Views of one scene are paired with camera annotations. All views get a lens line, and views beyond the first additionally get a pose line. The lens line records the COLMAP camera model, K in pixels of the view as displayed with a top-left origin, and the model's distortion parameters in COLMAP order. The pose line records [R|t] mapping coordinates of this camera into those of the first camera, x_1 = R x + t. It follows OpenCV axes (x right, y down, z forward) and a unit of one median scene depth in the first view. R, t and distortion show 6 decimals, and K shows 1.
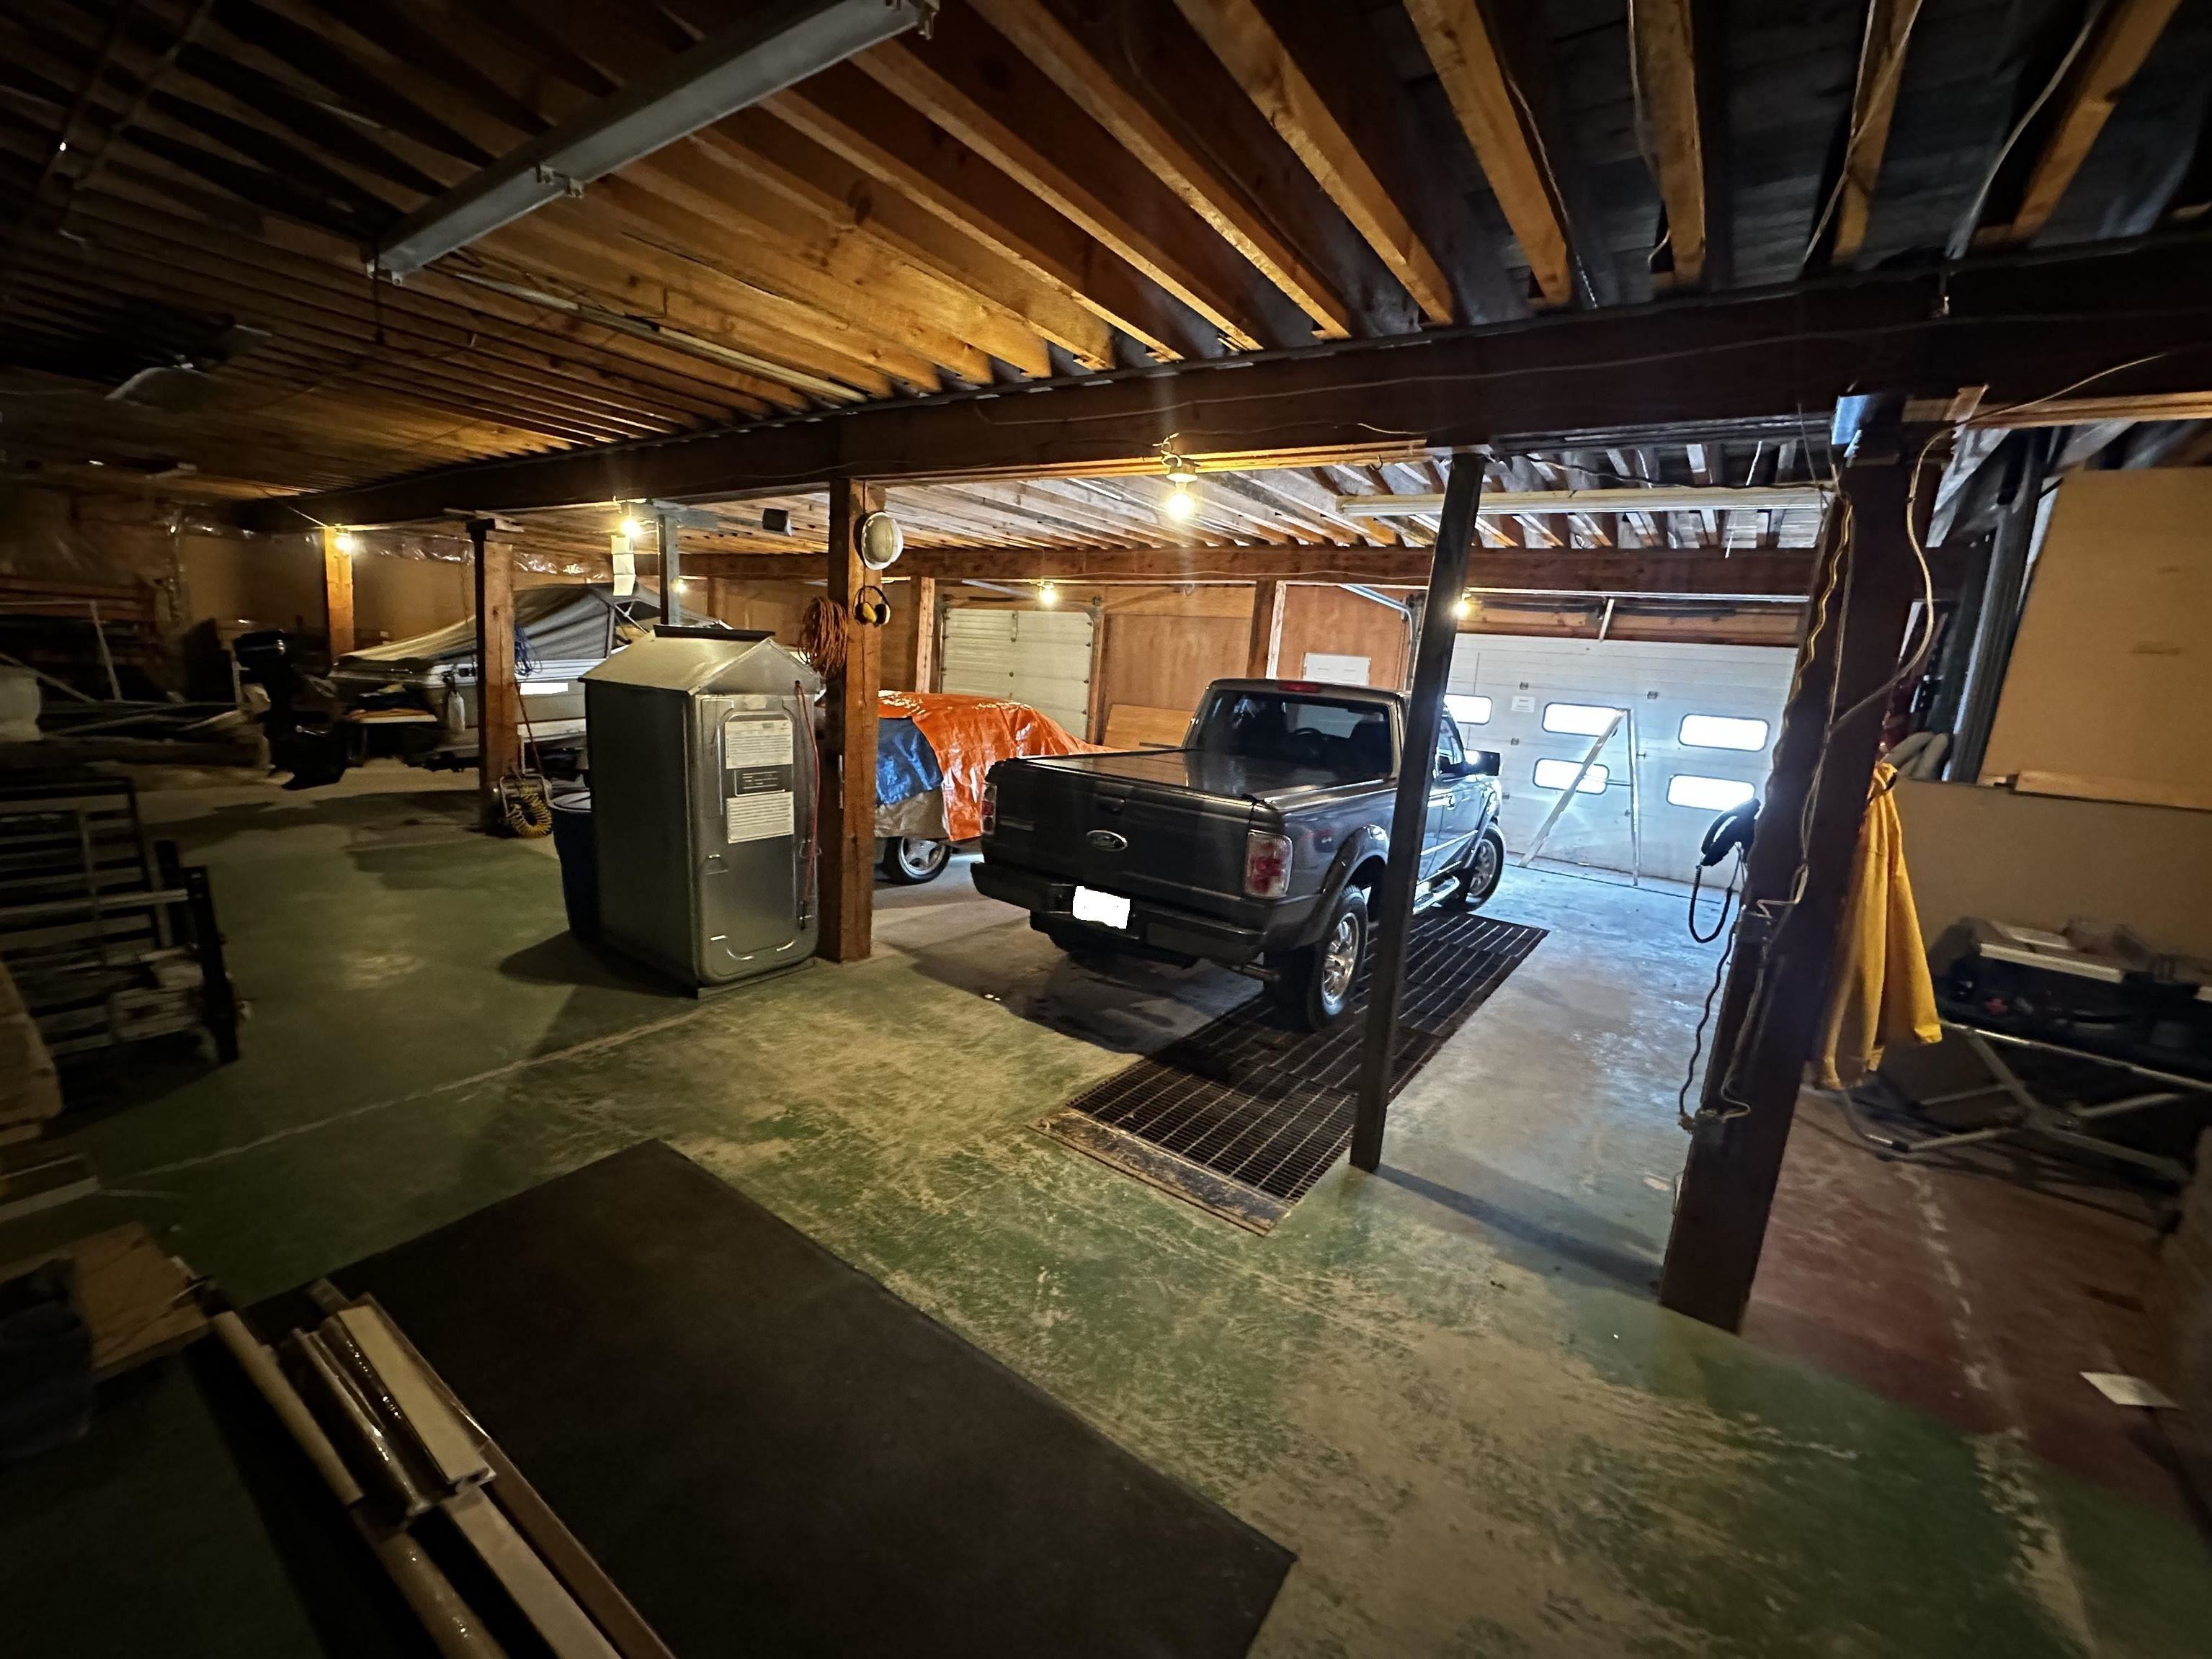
lens RADIAL K [[881.4, 0, 1105.6], [0, 881.4, 831.4], [0, 0, 1]] dist [-0.003511, 0.000801]
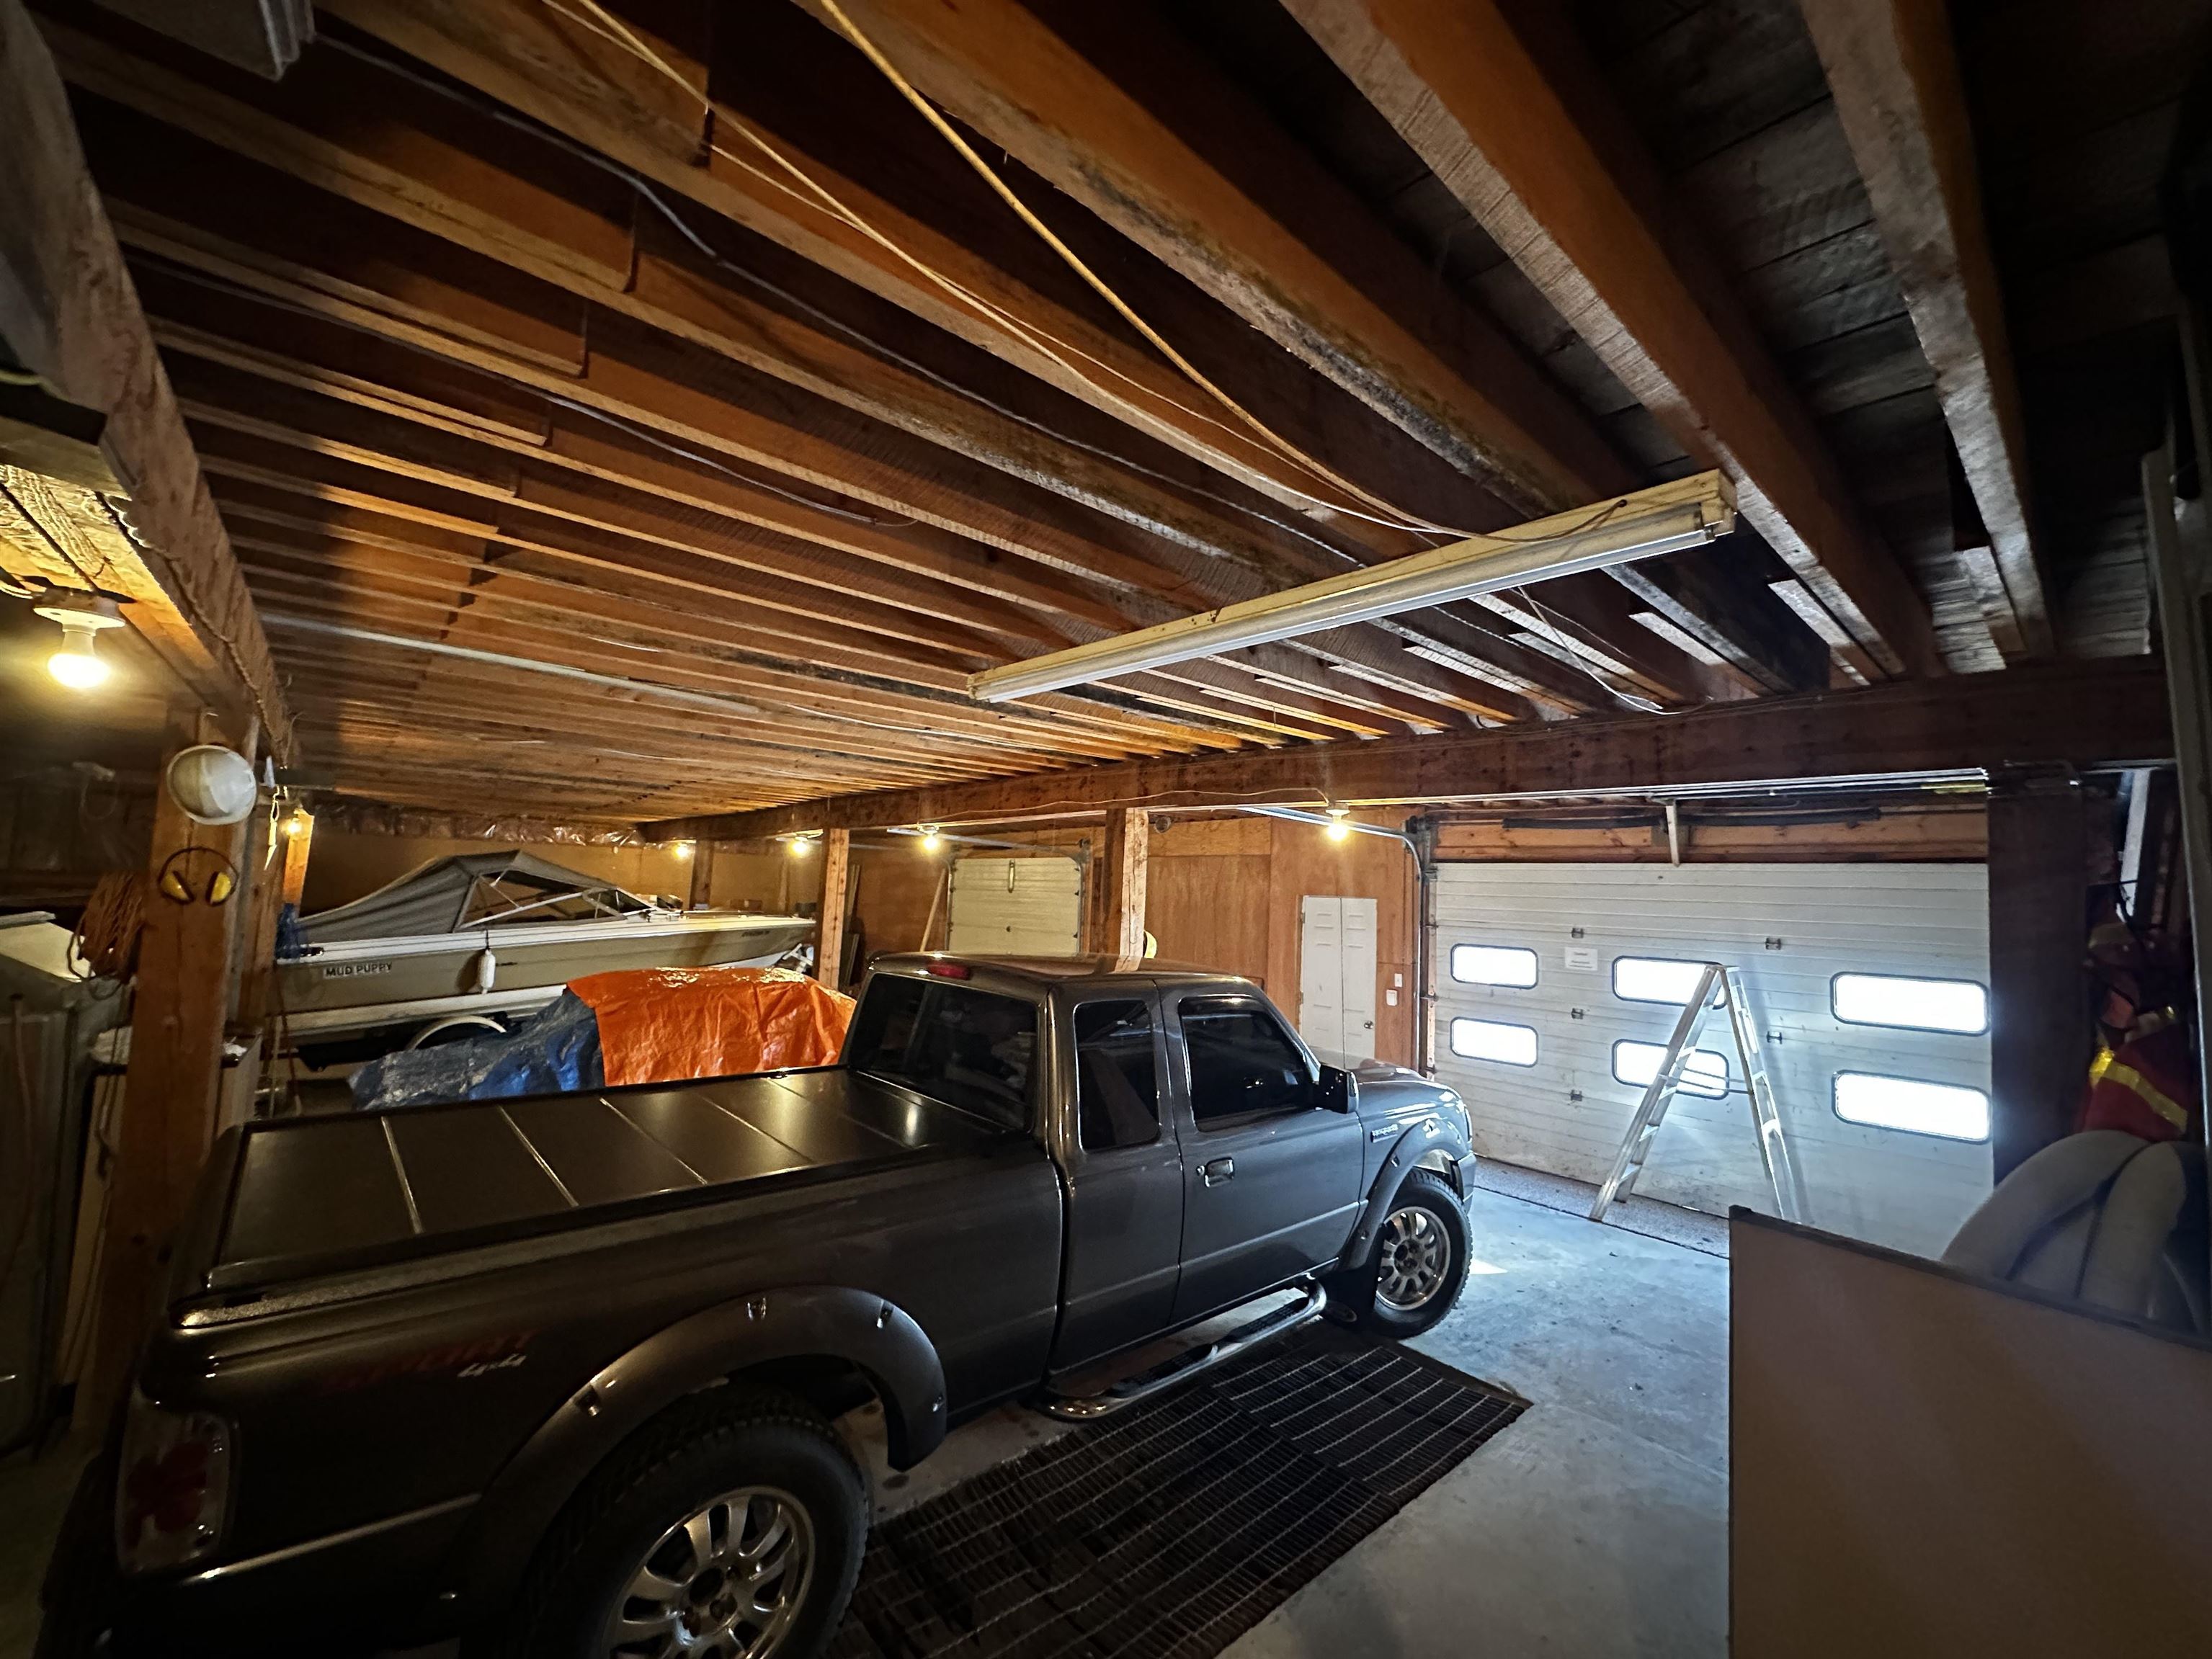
lens RADIAL K [[881.4, 0, 1105.6], [0, 881.4, 831.4], [0, 0, 1]] dist [-0.003511, 0.000801]
pose [[0.974784, -0.053391, -0.216670, 0.292334], [-0.006670, 0.963551, -0.267440, -0.058537], [0.223052, 0.262141, 0.938898, 0.264248]]
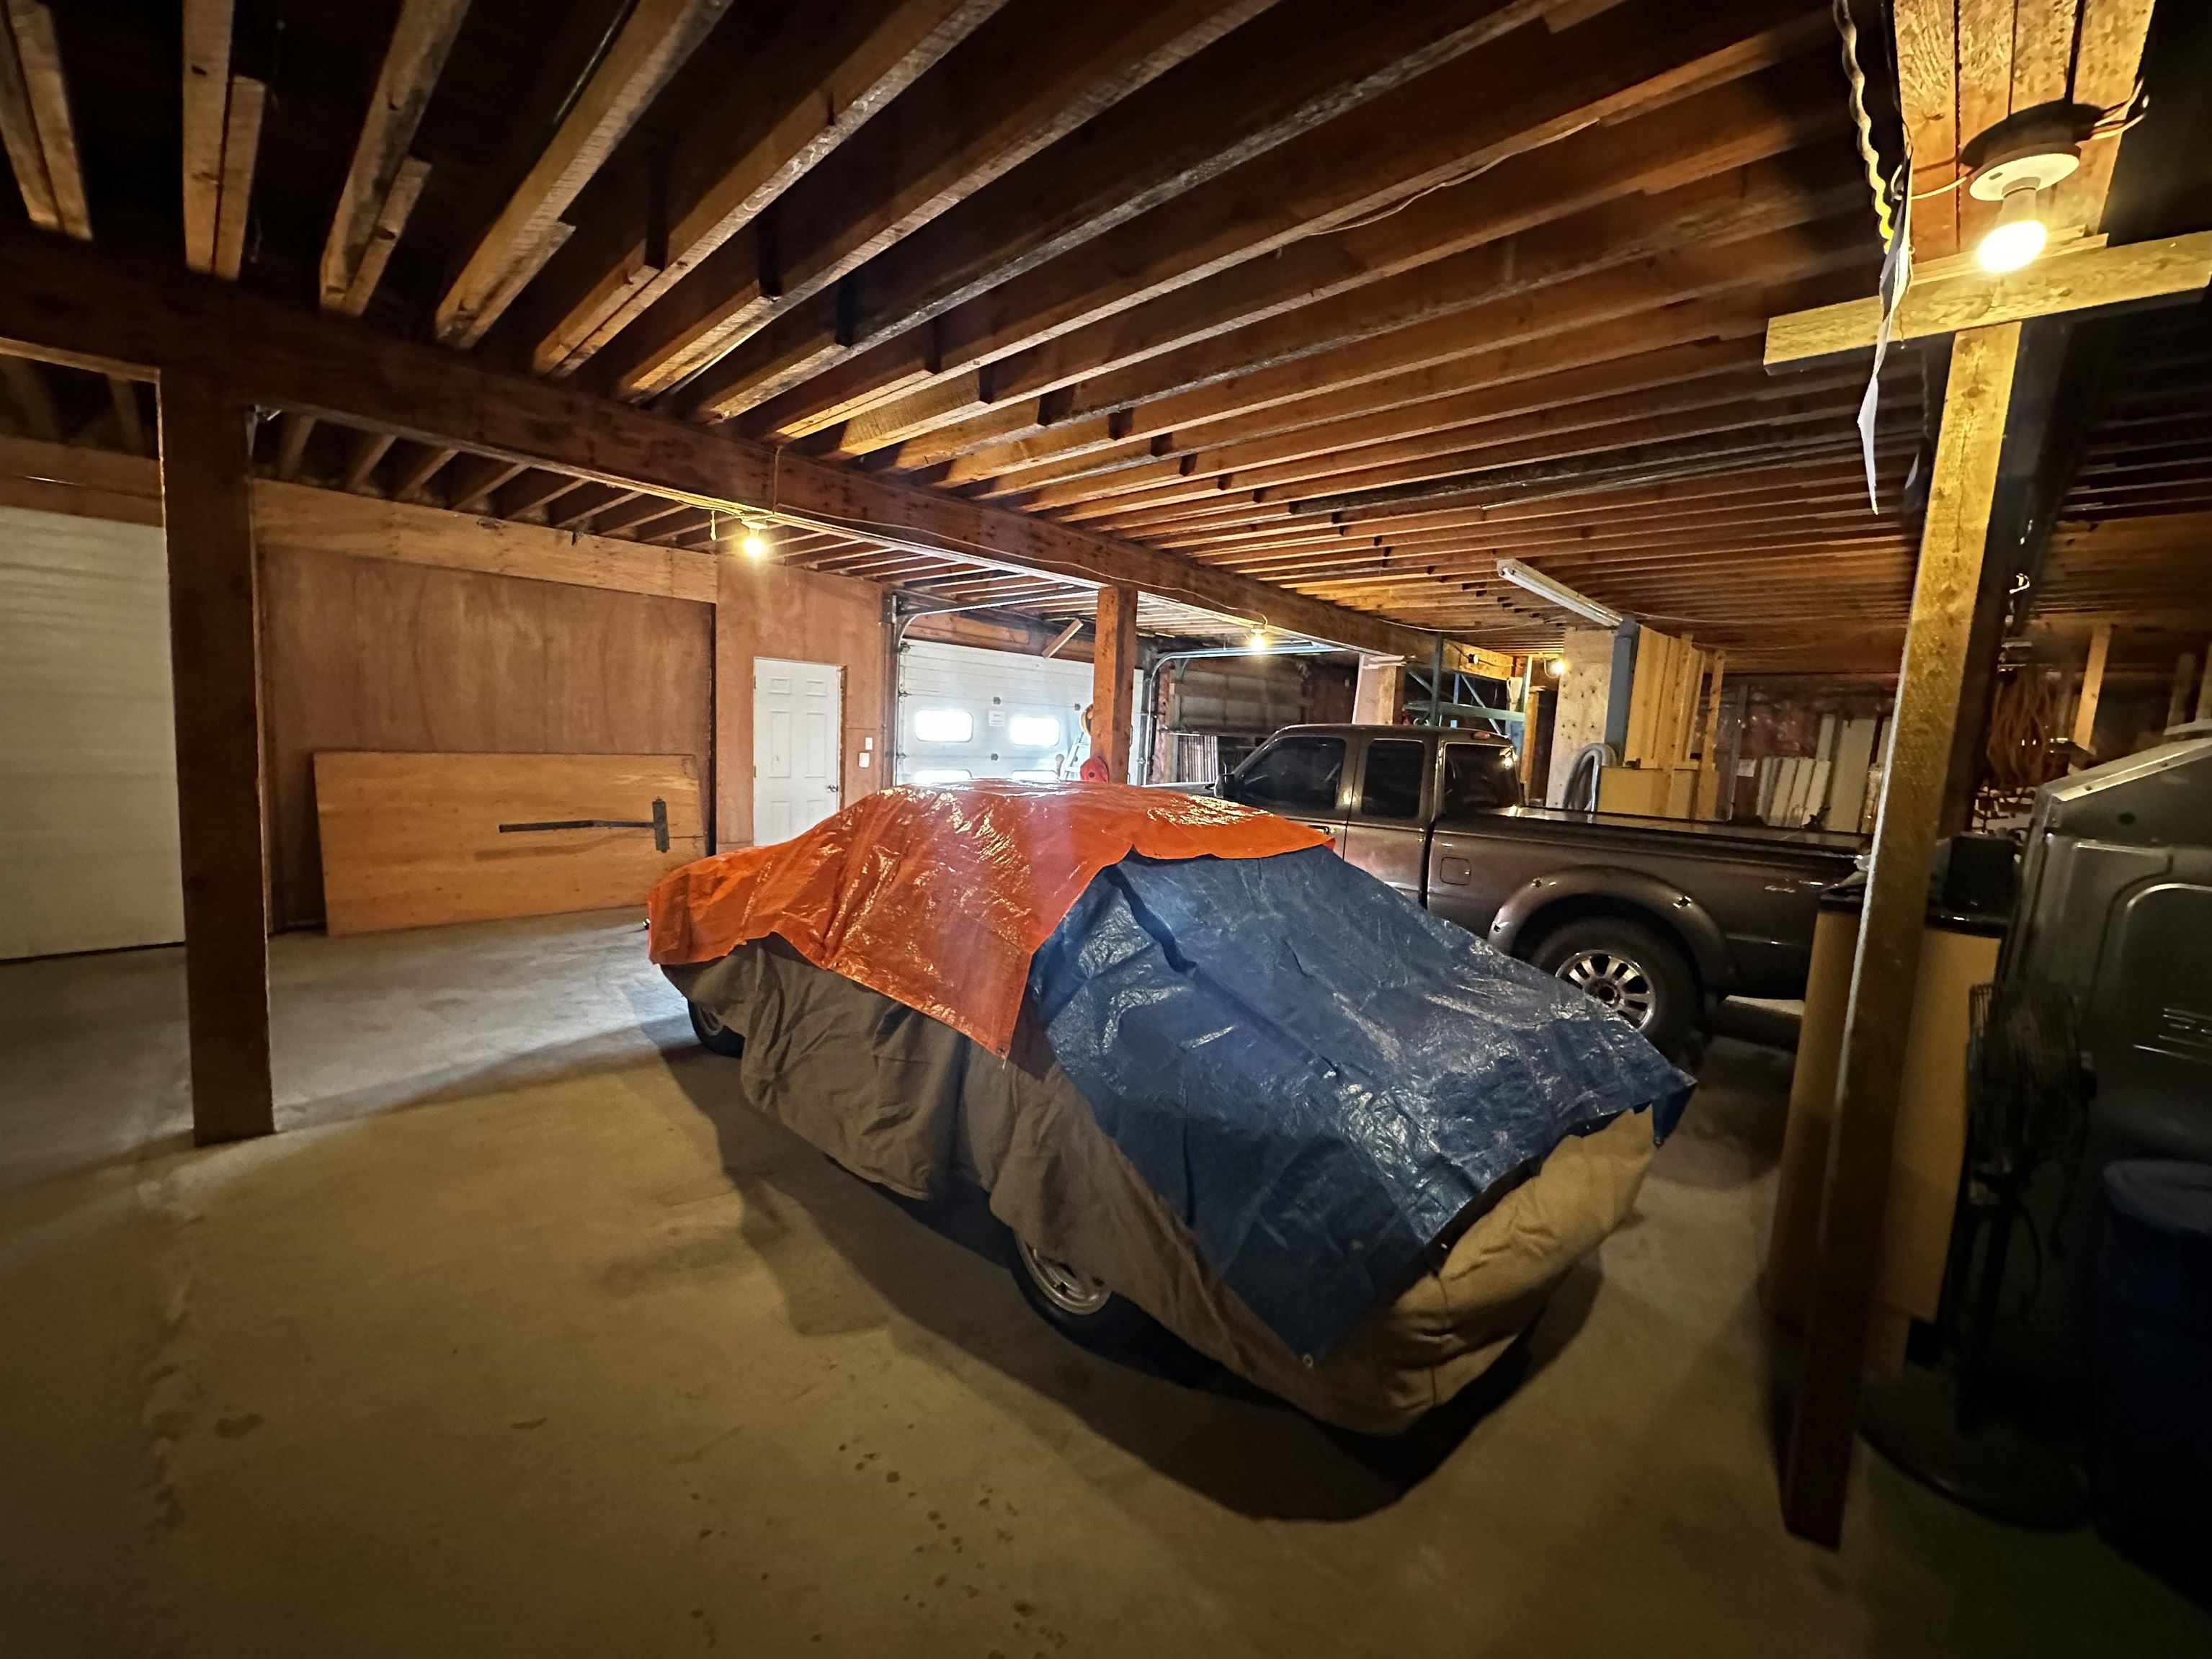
lens RADIAL K [[881.4, 0, 1105.6], [0, 881.4, 831.4], [0, 0, 1]] dist [-0.003511, 0.000801]
pose [[0.148618, -0.177923, 0.972757, -0.556538], [0.148017, 0.976602, 0.156012, -0.173039], [-0.977754, 0.120798, 0.171476, 0.797897]]
